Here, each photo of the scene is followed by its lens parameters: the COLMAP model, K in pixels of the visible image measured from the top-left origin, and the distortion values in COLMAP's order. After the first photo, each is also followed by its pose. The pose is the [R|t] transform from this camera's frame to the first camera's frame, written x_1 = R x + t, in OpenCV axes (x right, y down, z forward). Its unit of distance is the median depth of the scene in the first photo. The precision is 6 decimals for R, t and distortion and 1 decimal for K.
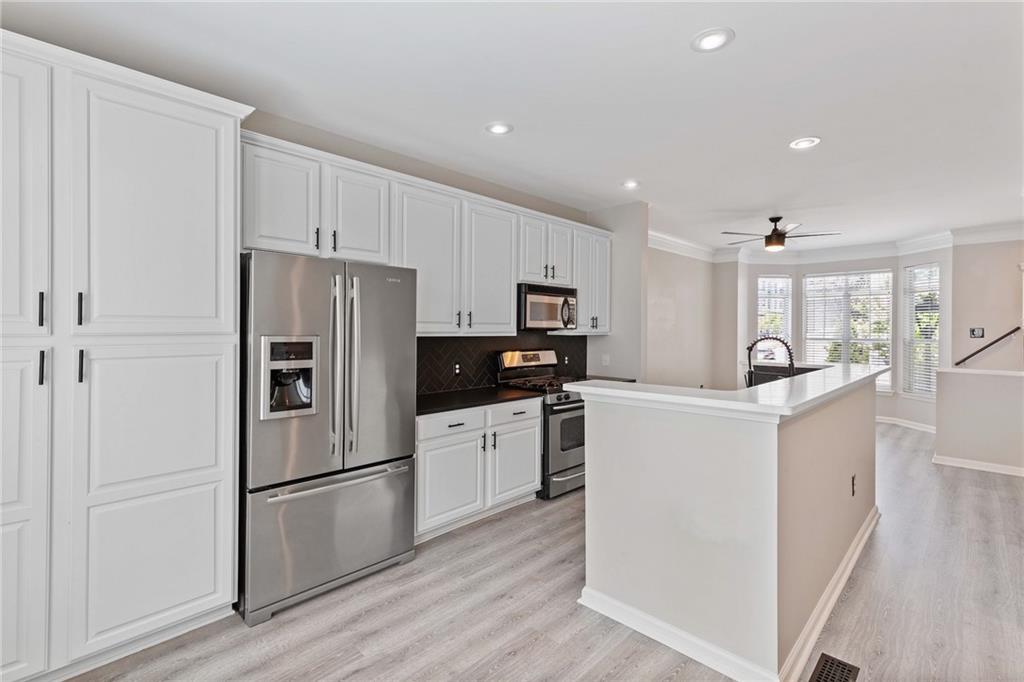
lens RADIAL K [[465.4, 0, 519.9], [0, 465.4, 329.2], [0, 0, 1]] dist [0.006547, -0.000069]
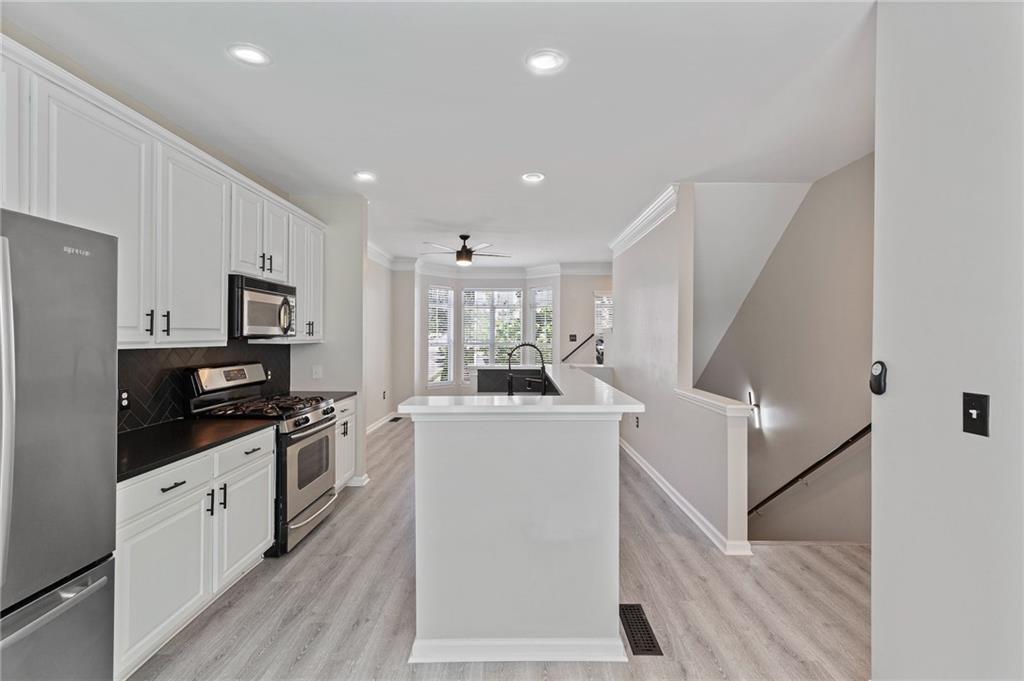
lens RADIAL K [[467.4, 0, 517.8], [0, 467.4, 337.4], [0, 0, 1]] dist [0.001975, 0.000091]
pose [[0.718553, -0.003645, 0.695462, -0.201086], [-0.000387, 0.999984, 0.005640, -0.004173], [-0.695472, -0.004322, 0.718540, 0.164491]]
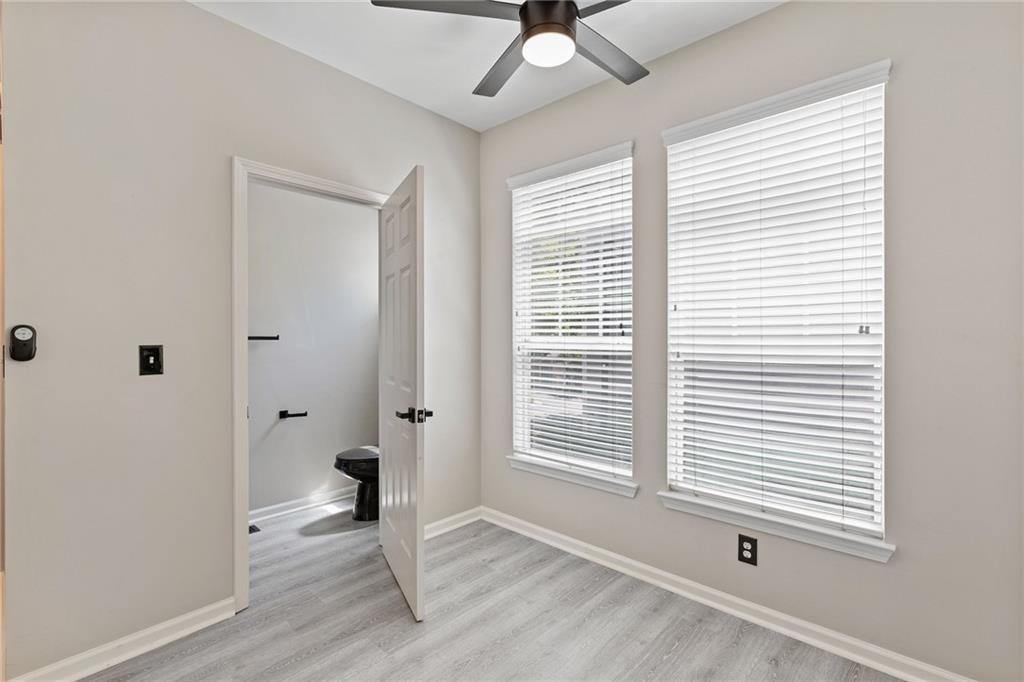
lens RADIAL K [[467.4, 0, 517.8], [0, 467.4, 337.9], [0, 0, 1]] dist [0.001975, 0.000091]
pose [[-0.999591, -0.001499, -0.028575, -0.068362], [-0.001731, 0.999966, 0.008105, 0.029228], [0.028562, 0.008151, -0.999559, 0.700448]]
